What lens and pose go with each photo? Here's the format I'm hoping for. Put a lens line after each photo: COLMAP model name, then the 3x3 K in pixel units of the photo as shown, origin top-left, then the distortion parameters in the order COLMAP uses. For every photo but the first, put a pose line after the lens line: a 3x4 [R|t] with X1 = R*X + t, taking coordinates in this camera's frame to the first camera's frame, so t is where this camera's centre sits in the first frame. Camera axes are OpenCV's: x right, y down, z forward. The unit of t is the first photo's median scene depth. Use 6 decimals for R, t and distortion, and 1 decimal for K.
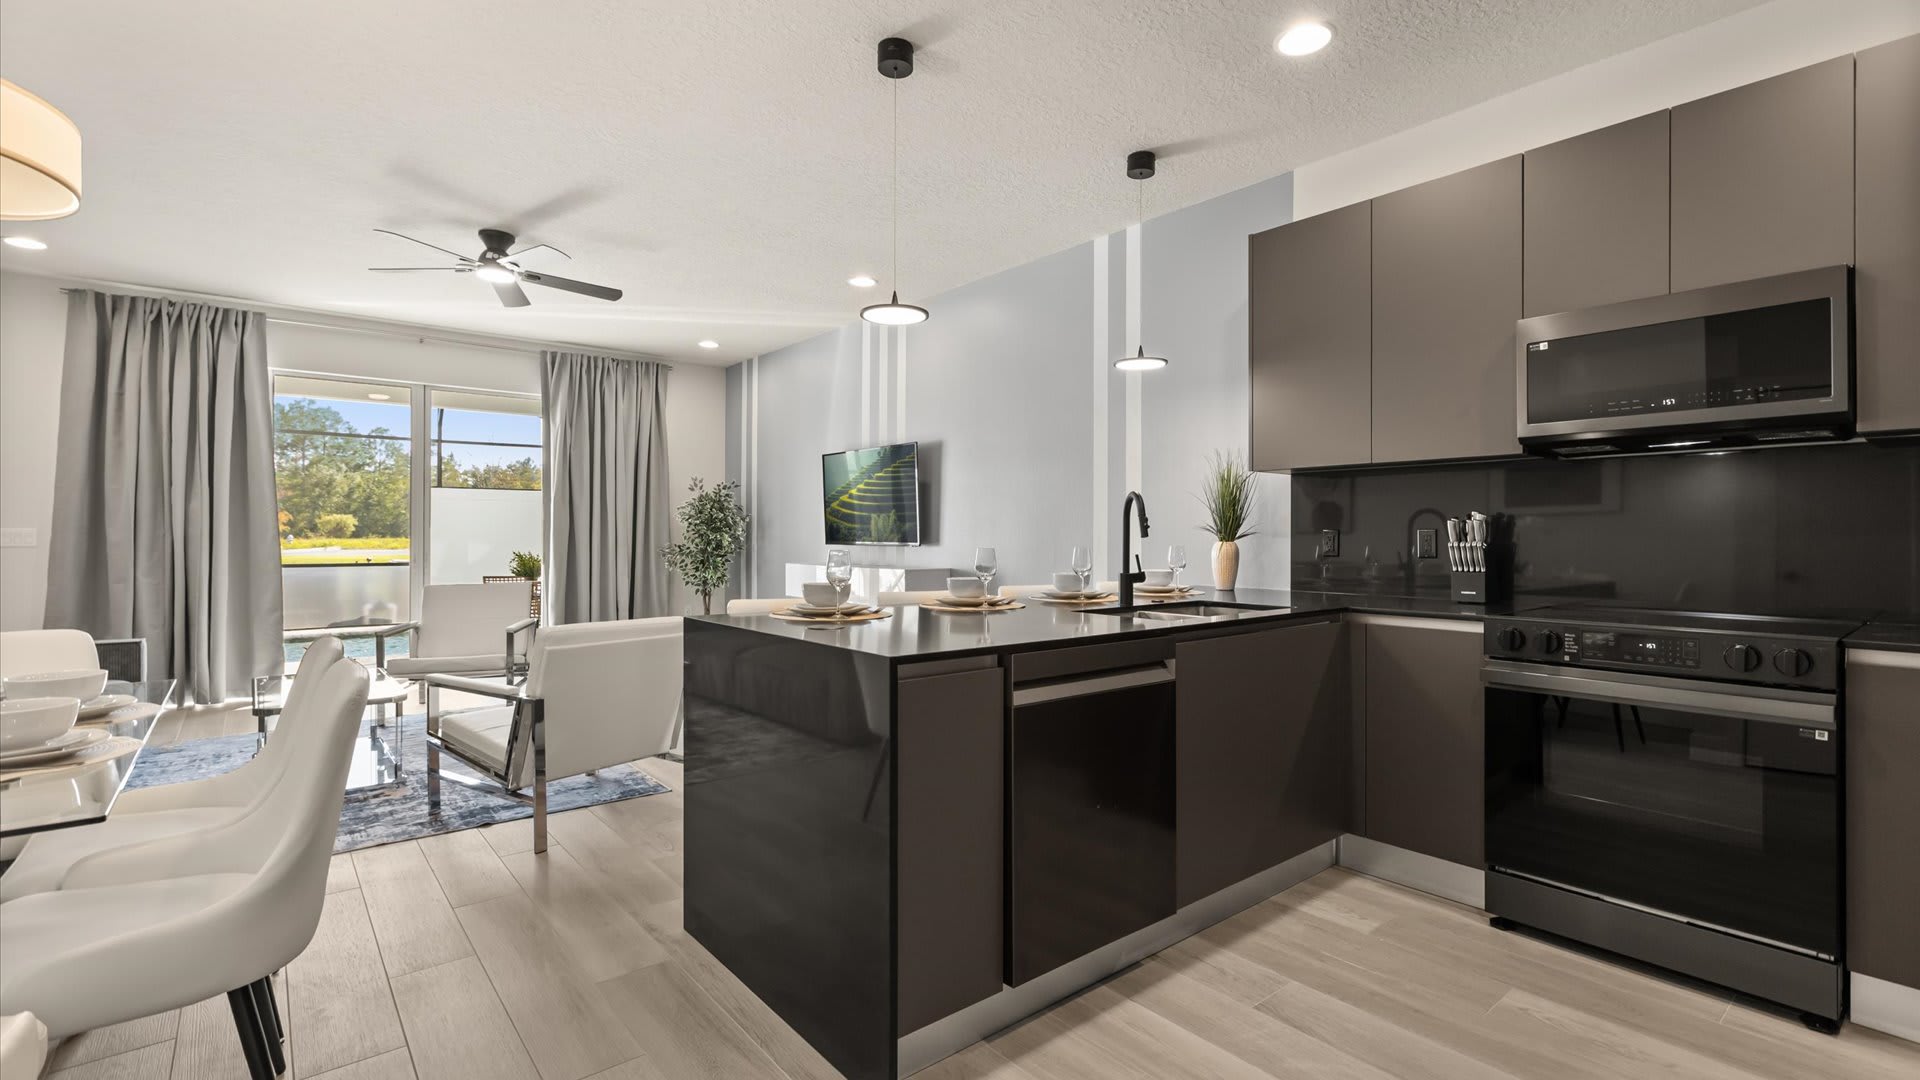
lens RADIAL K [[858.1, 0, 965.2], [0, 858.1, 536.3], [0, 0, 1]] dist [0.000460, 0.000036]
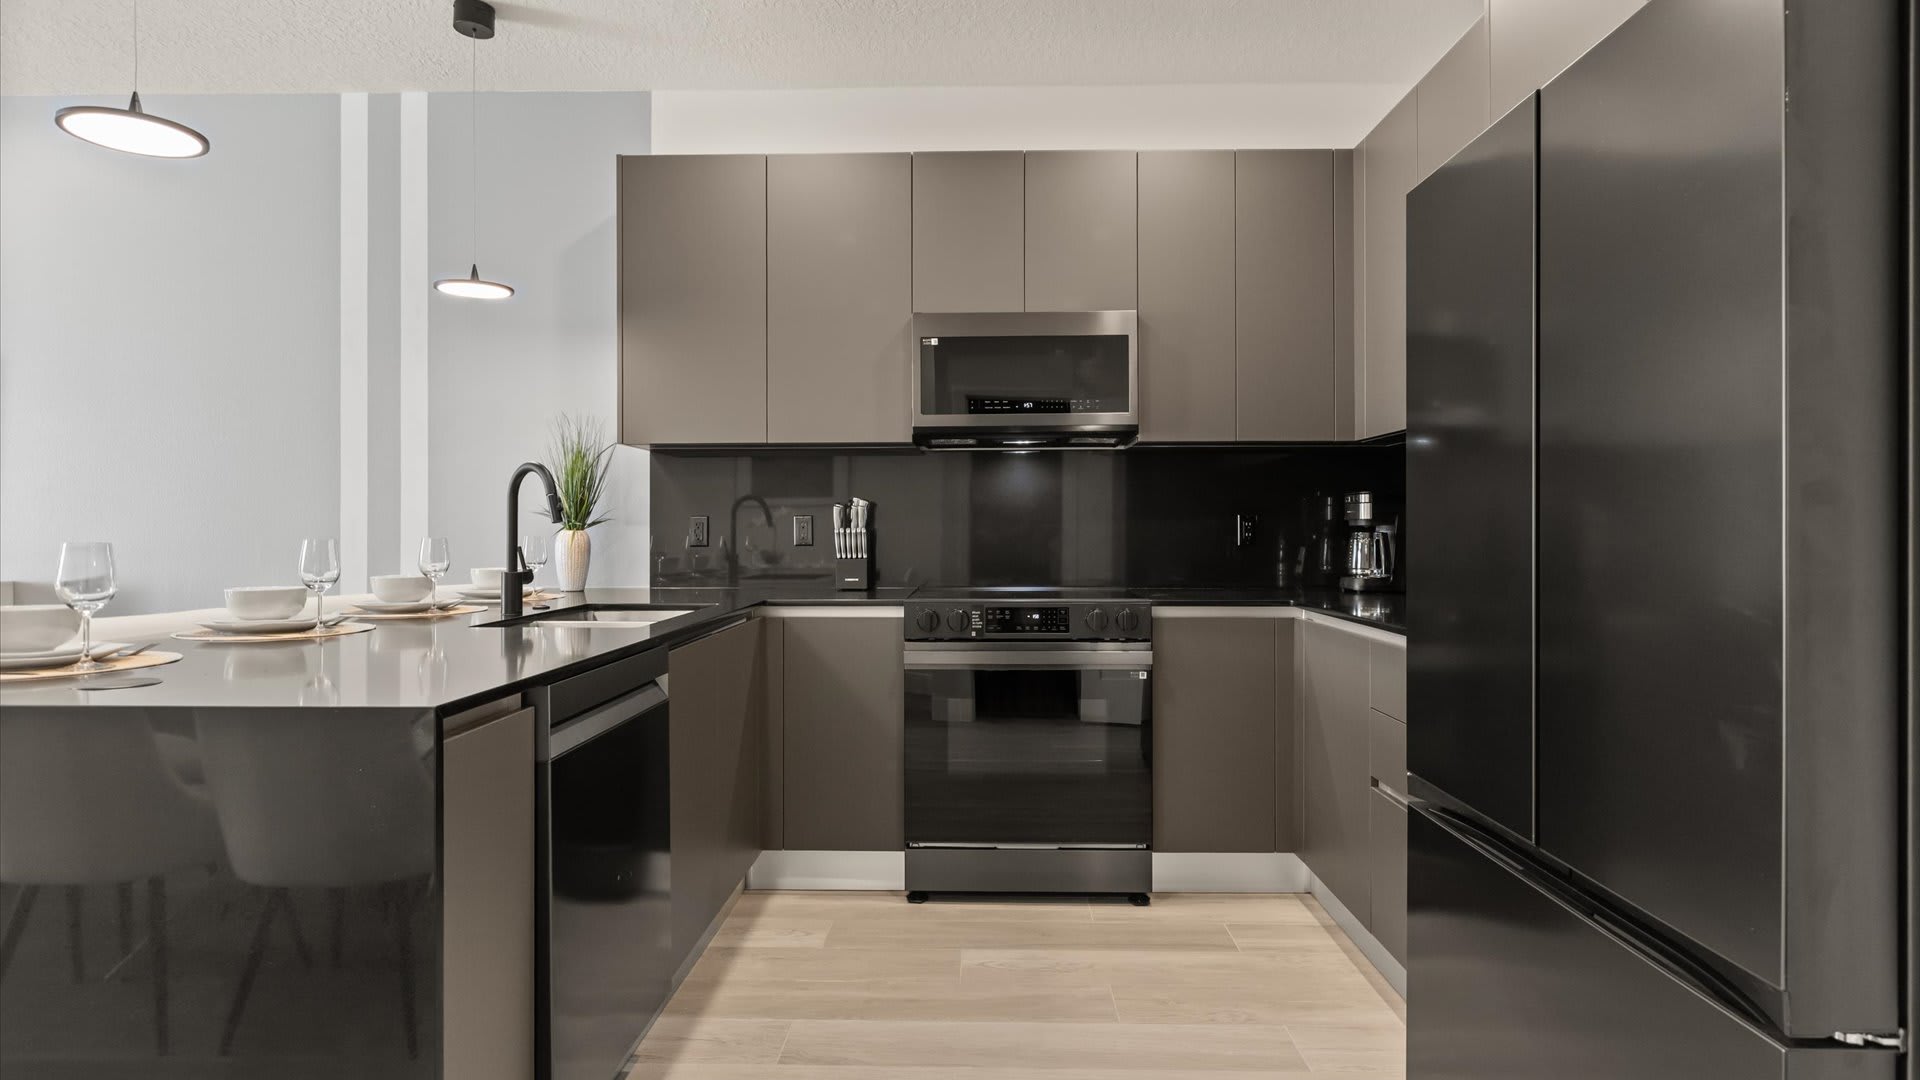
lens RADIAL K [[1026.7, 0, 963.3], [0, 1026.7, 535.5], [0, 0, 1]] dist [-0.000137, 0.001115]
pose [[0.655785, -0.007259, 0.754913, -0.255581], [0.003449, 0.999972, 0.006619, 0.008467], [-0.754940, -0.001737, 0.655791, 0.144945]]
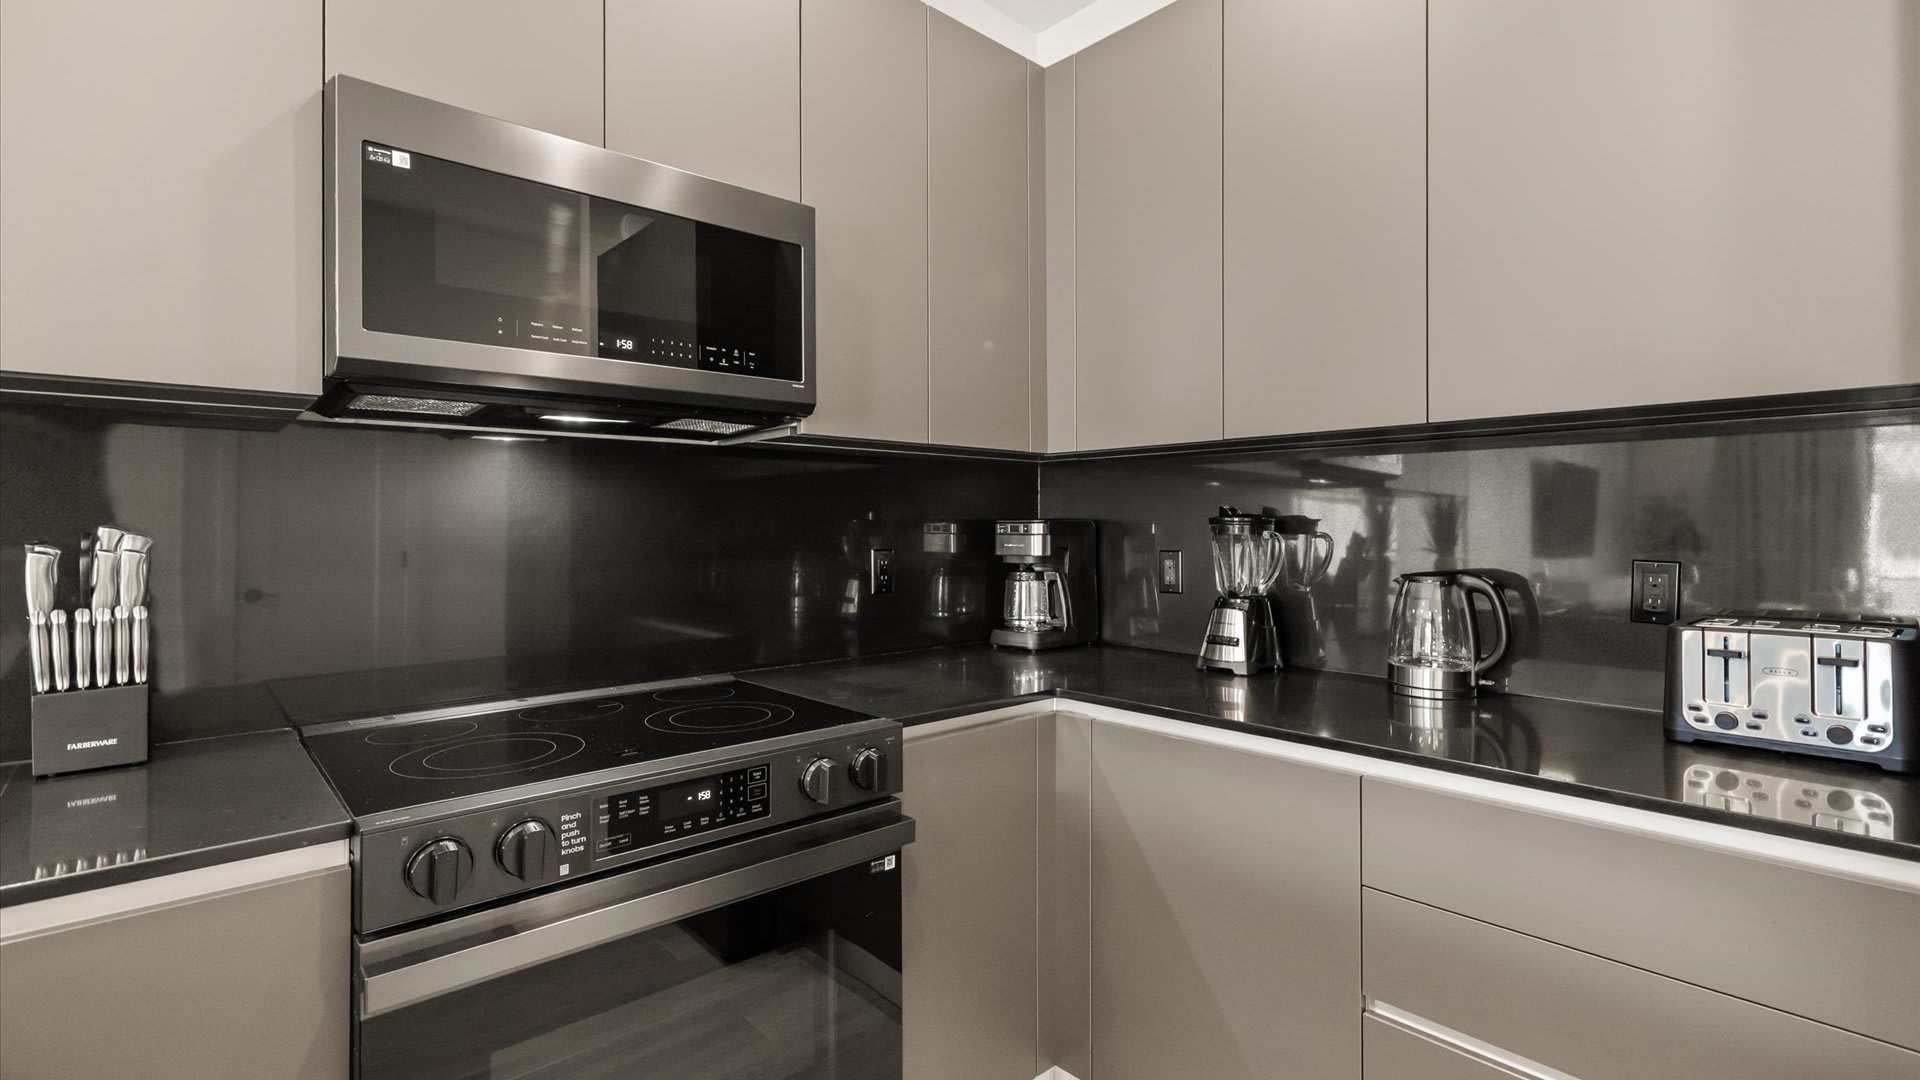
lens RADIAL K [[870.9, 0, 956.6], [0, 870.9, 520.8], [0, 0, 1]] dist [-0.001532, -0.000378]
pose [[-0.059585, 0.000942, 0.998223, 0.211587], [0.002534, 0.999996, -0.000792, -0.035254], [-0.998220, 0.002483, -0.059587, 0.740276]]
